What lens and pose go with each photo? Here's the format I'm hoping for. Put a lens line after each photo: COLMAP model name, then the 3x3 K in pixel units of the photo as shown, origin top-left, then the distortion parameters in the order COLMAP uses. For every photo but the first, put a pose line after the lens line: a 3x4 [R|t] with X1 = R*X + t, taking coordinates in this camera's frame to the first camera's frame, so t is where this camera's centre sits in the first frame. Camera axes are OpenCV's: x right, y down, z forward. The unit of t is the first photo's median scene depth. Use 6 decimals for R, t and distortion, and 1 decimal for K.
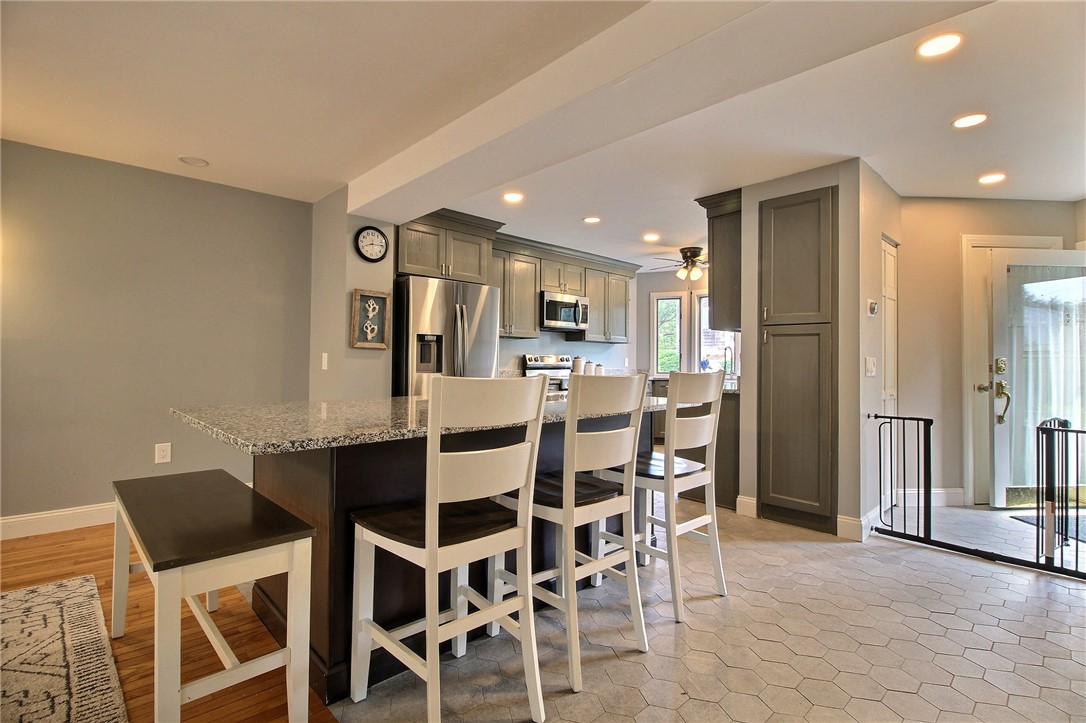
lens RADIAL K [[501.3, 0, 548.0], [0, 501.3, 349.4], [0, 0, 1]] dist [-0.002154, -0.011653]
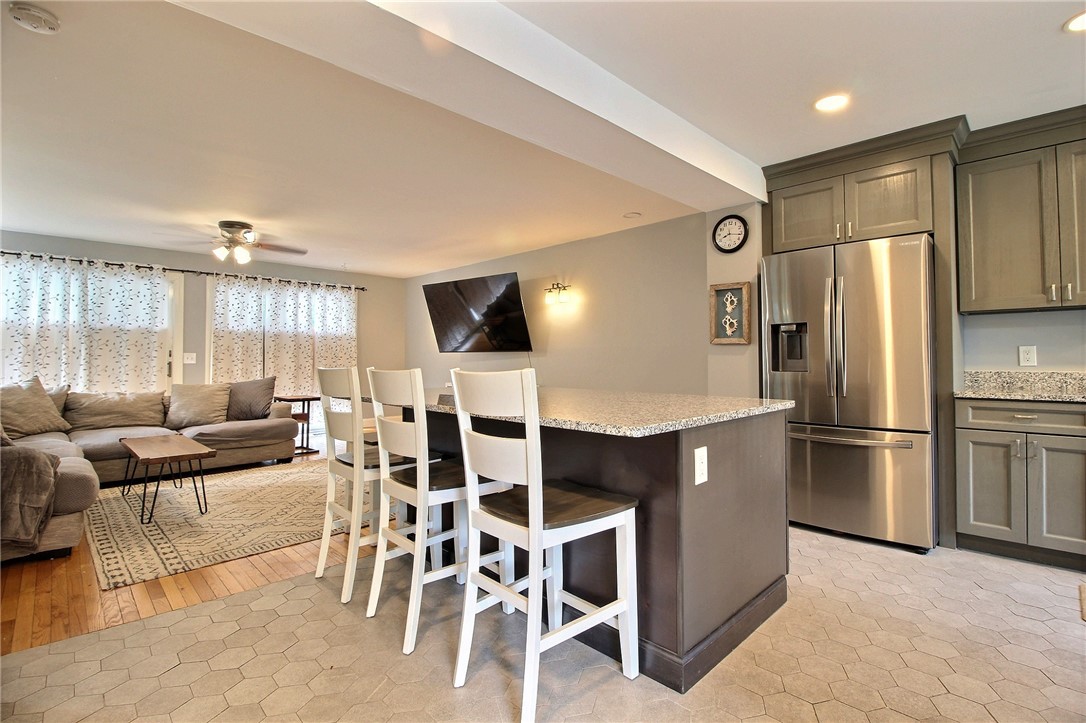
lens RADIAL K [[501.3, 0, 548.0], [0, 501.3, 349.4], [0, 0, 1]] dist [-0.002154, -0.011653]
pose [[0.005669, -0.027947, -0.999593, 0.386162], [0.028266, 0.999214, -0.027776, 0.016045], [0.999584, -0.028097, 0.006454, 0.426156]]
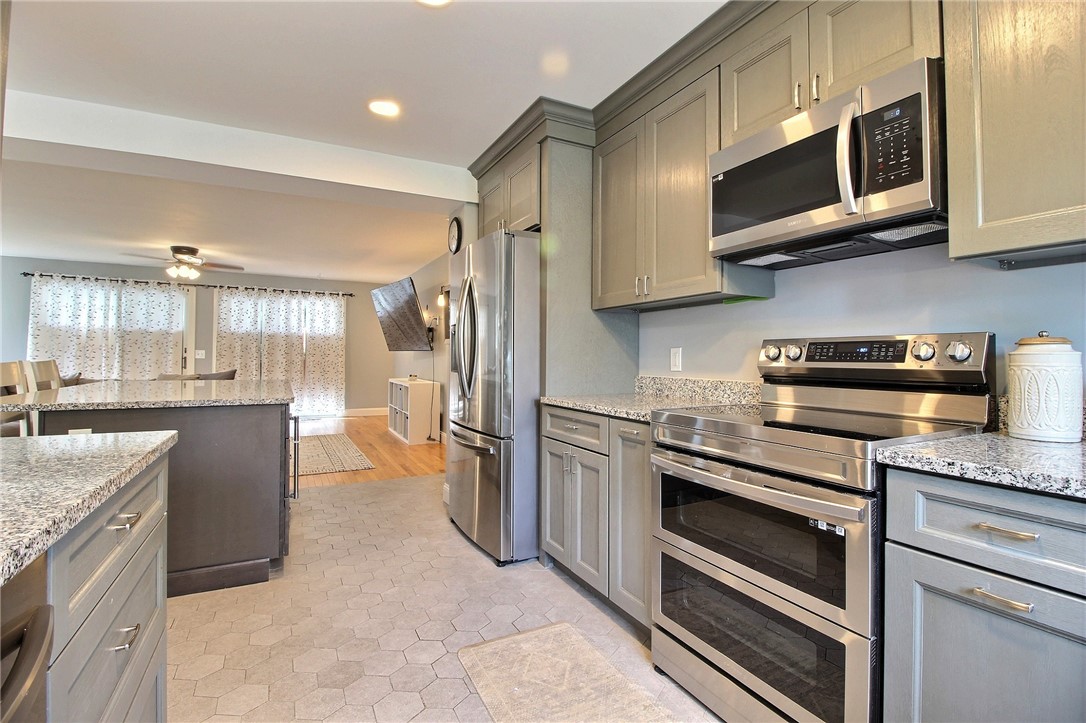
lens RADIAL K [[501.3, 0, 548.0], [0, 501.3, 349.4], [0, 0, 1]] dist [-0.002154, -0.011653]
pose [[-0.284687, -0.026700, -0.958249, 0.337232], [0.013514, 0.999401, -0.031862, 0.026327], [0.958525, -0.022020, -0.284155, 0.948528]]
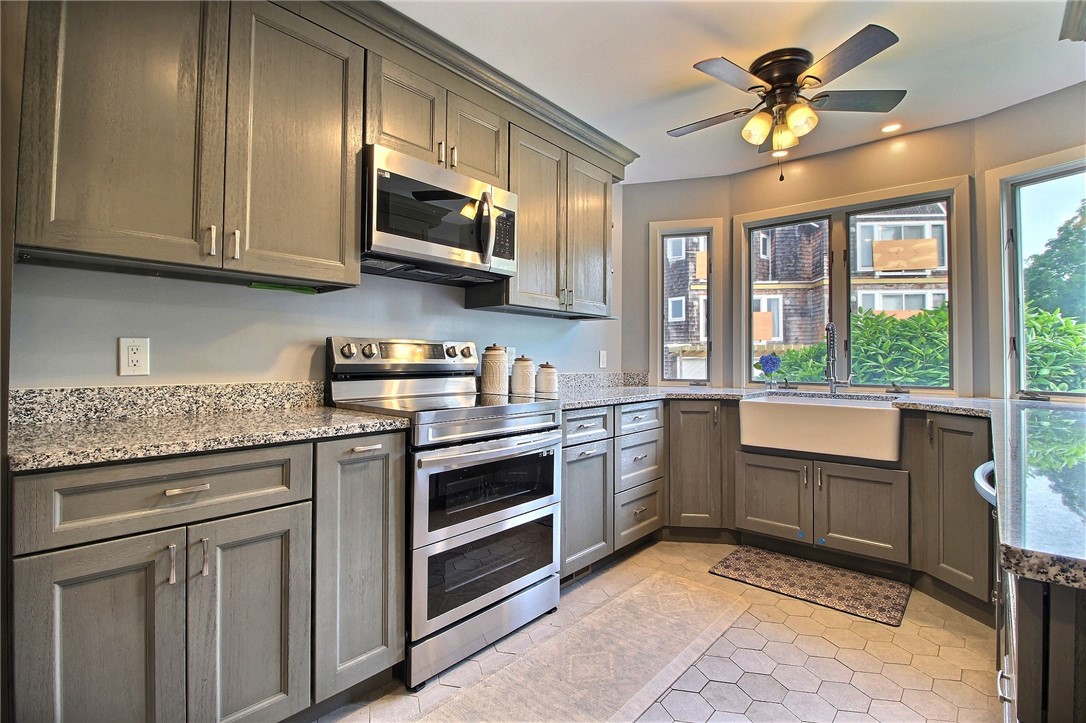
lens RADIAL K [[501.3, 0, 548.0], [0, 501.3, 349.4], [0, 0, 1]] dist [-0.002154, -0.011653]
pose [[0.996954, -0.001477, 0.077978, 0.078549], [0.001261, 0.999995, 0.002812, 0.018231], [-0.077982, -0.002705, 0.996951, 0.637500]]
